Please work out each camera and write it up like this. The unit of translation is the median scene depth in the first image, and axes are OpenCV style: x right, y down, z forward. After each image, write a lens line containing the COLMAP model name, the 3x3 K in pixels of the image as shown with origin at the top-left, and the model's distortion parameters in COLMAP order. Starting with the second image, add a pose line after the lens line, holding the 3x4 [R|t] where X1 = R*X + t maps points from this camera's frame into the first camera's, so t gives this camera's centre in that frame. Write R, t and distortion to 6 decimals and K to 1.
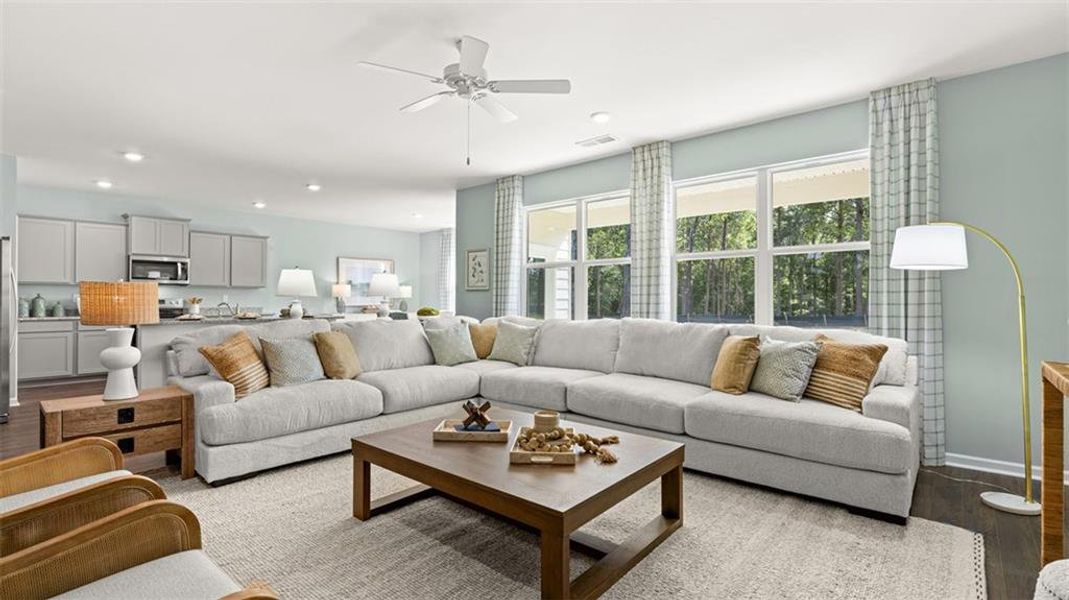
lens RADIAL K [[487.3, 0, 534.3], [0, 487.3, 294.9], [0, 0, 1]] dist [-0.012745, 0.001566]
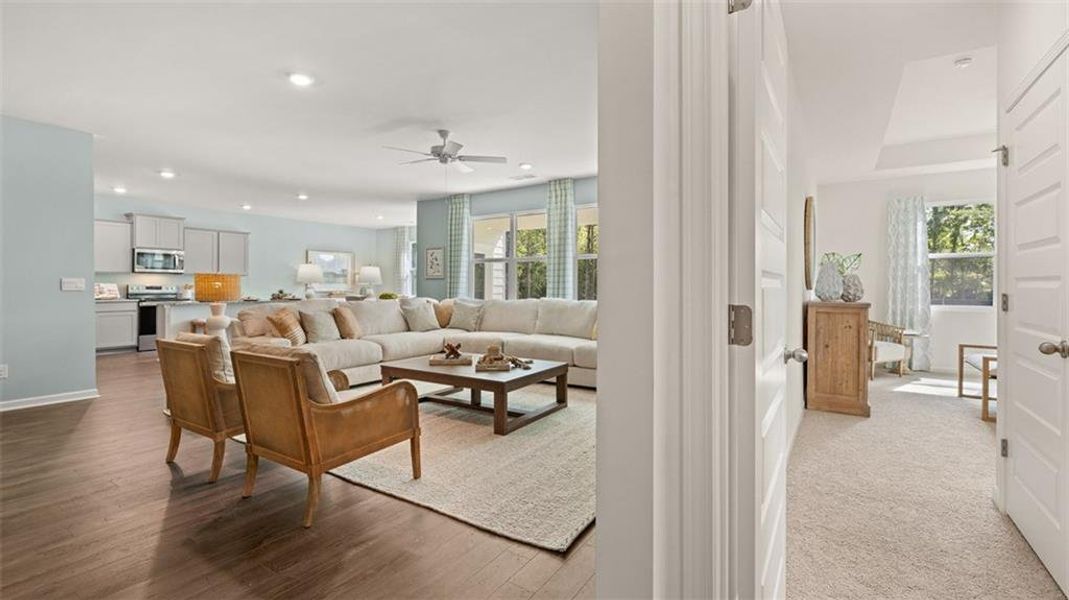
lens RADIAL K [[463.8, 0, 529.0], [0, 463.8, 285.3], [0, 0, 1]] dist [-0.003958, 0.000469]
pose [[0.991577, 0.000236, 0.129515, -0.036309], [-0.001132, 0.999976, 0.006843, -0.000770], [-0.129511, -0.006932, 0.991554, -0.383599]]
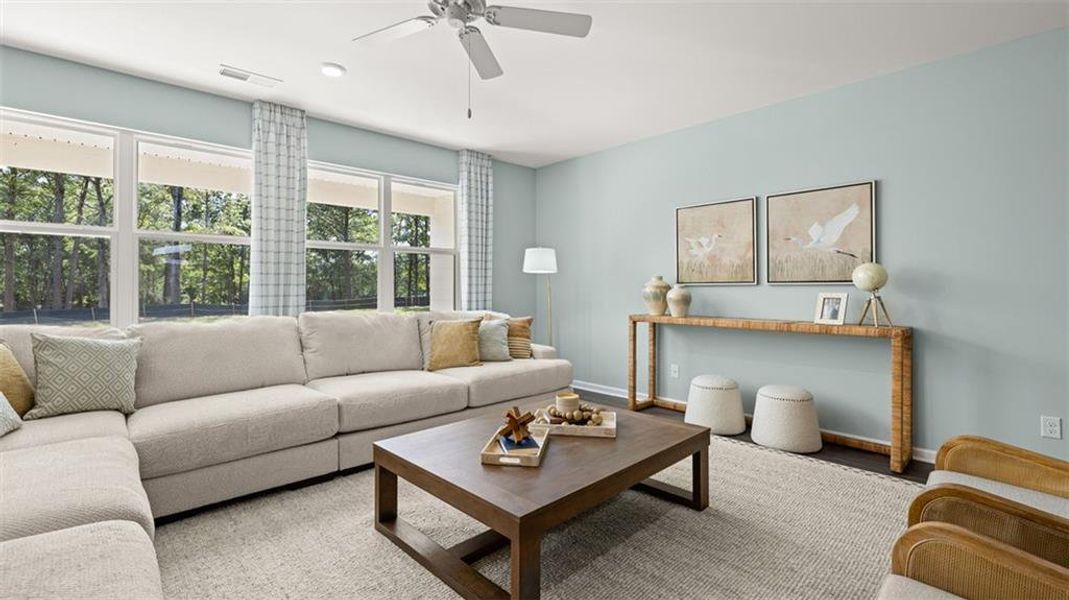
lens RADIAL K [[463.8, 0, 530.0], [0, 463.8, 281.3], [0, 0, 1]] dist [-0.003958, 0.000469]
pose [[0.102992, 0.014791, 0.994572, -0.521202], [-0.006320, 0.999879, -0.014215, 0.002195], [-0.994662, -0.004822, 0.103073, 0.502833]]
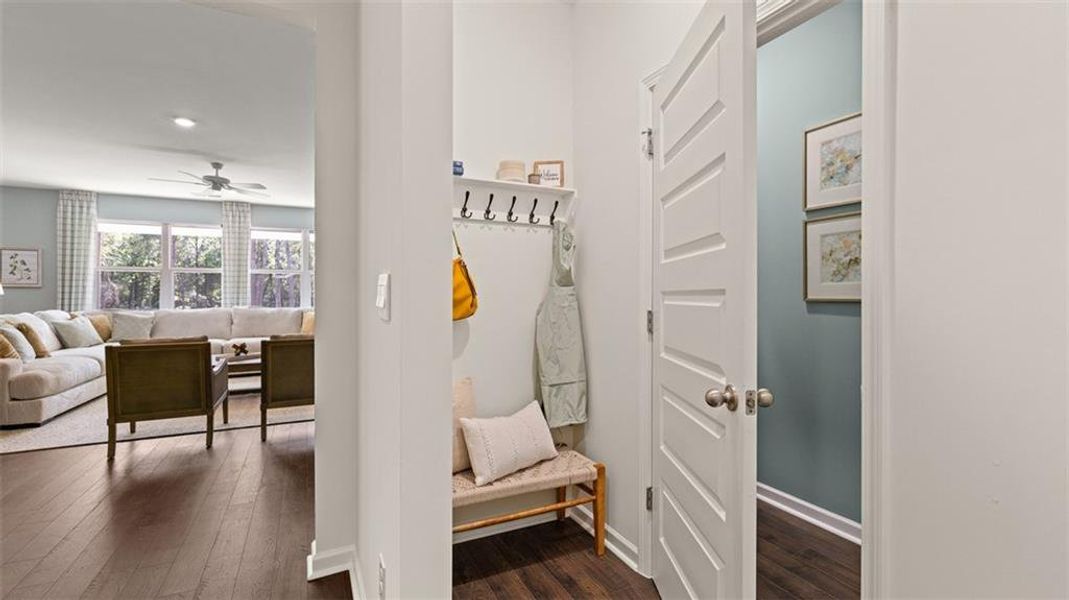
lens RADIAL K [[463.8, 0, 533.5], [0, 463.8, 296.7], [0, 0, 1]] dist [-0.003958, 0.000469]
pose [[0.386482, -0.003778, 0.922289, -0.844218], [-0.006032, 0.999960, 0.006624, -0.004228], [-0.922277, -0.008123, 0.386443, -0.551641]]
